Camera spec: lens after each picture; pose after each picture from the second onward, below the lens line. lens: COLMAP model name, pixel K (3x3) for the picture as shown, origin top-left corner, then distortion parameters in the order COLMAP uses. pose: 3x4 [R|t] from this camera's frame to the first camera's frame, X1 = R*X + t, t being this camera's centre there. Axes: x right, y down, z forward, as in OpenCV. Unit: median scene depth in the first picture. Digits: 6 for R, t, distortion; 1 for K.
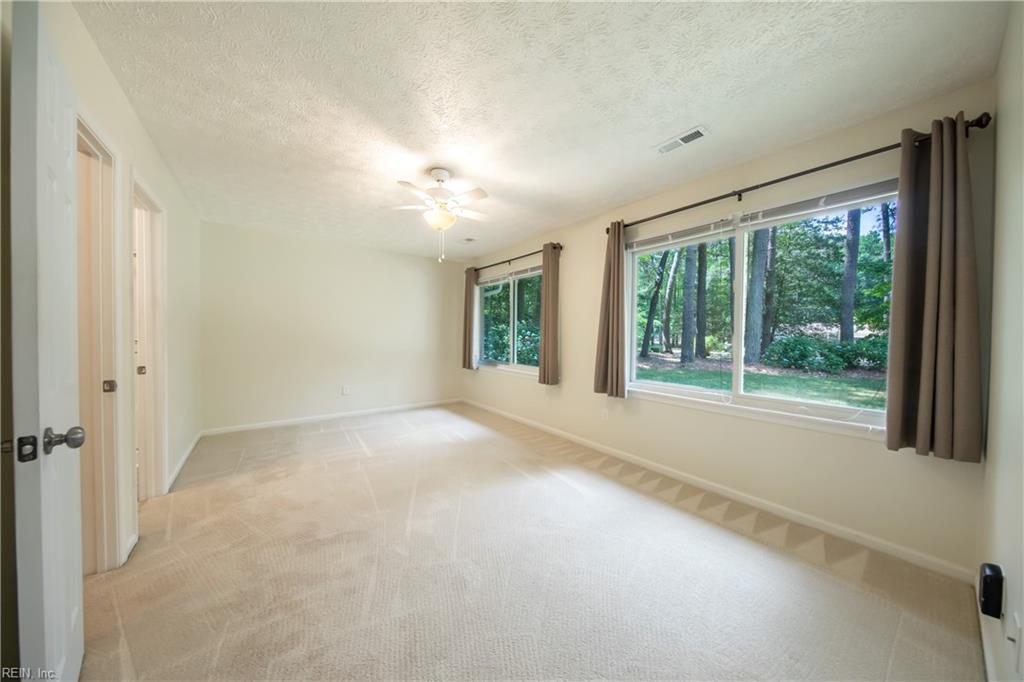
lens RADIAL K [[320.6, 0, 511.9], [0, 320.6, 338.9], [0, 0, 1]] dist [0.001590, 0.000016]
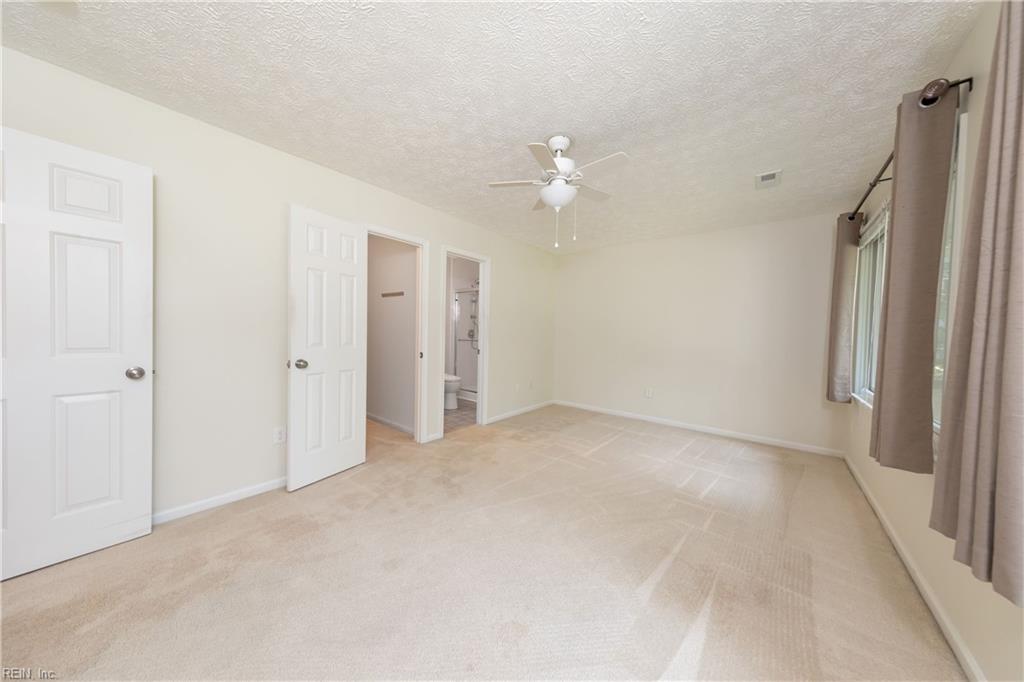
lens RADIAL K [[320.6, 0, 511.9], [0, 320.6, 338.9], [0, 0, 1]] dist [0.001590, 0.000016]
pose [[0.245614, 0.022337, -0.969110, 0.539493], [-0.035963, 0.999256, 0.013918, -0.001257], [0.968700, 0.031434, 0.246235, 0.633953]]
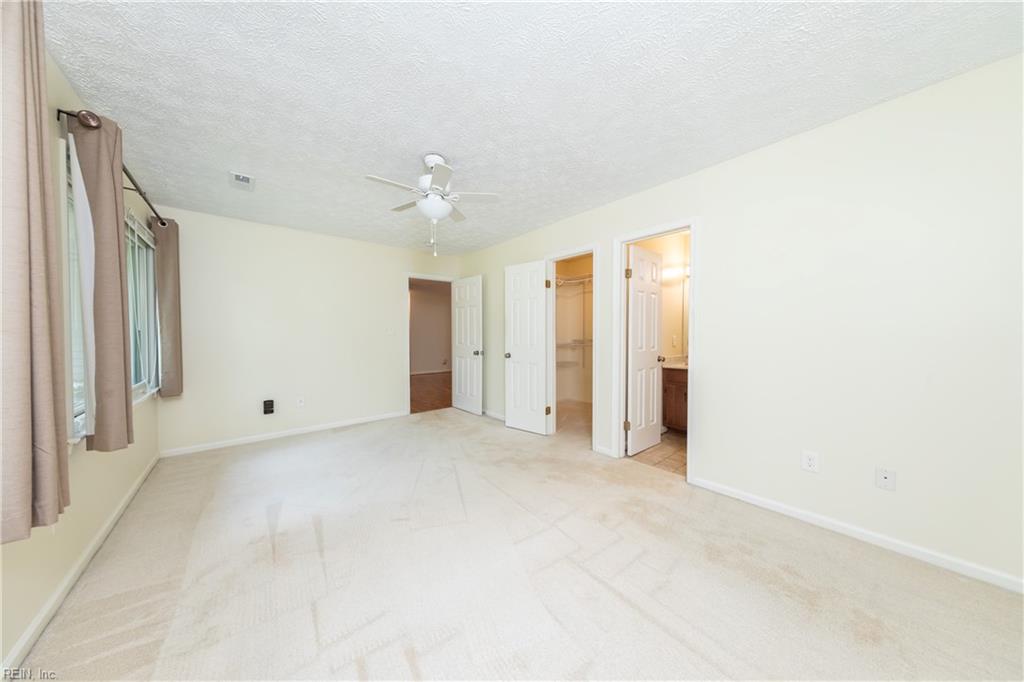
lens RADIAL K [[320.6, 0, 511.9], [0, 320.6, 338.9], [0, 0, 1]] dist [0.001590, 0.000016]
pose [[-0.998427, -0.001801, -0.056038, -0.371237], [-0.003714, 0.999414, 0.034041, -0.032970], [0.055943, 0.034196, -0.997848, 1.818635]]
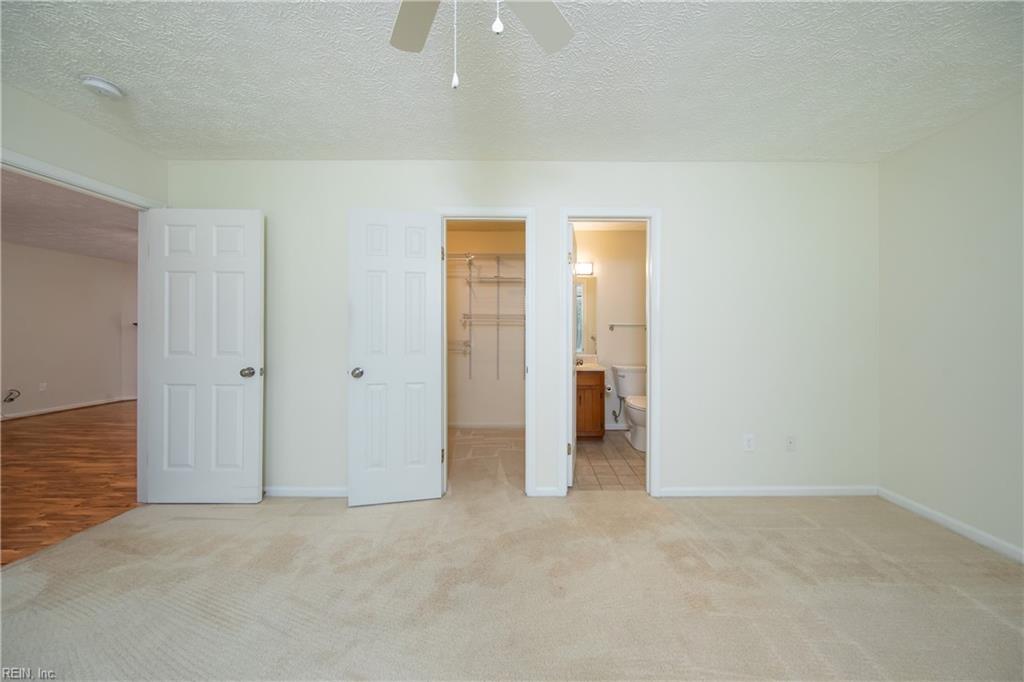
lens RADIAL K [[330.3, 0, 526.6], [0, 330.3, 331.2], [0, 0, 1]] dist [-0.004501, -0.000063]
pose [[-0.594950, -0.007876, -0.803724, -0.020677], [-0.017256, 0.999847, 0.002976, -0.018107], [0.803578, 0.015639, -0.594995, 1.148234]]
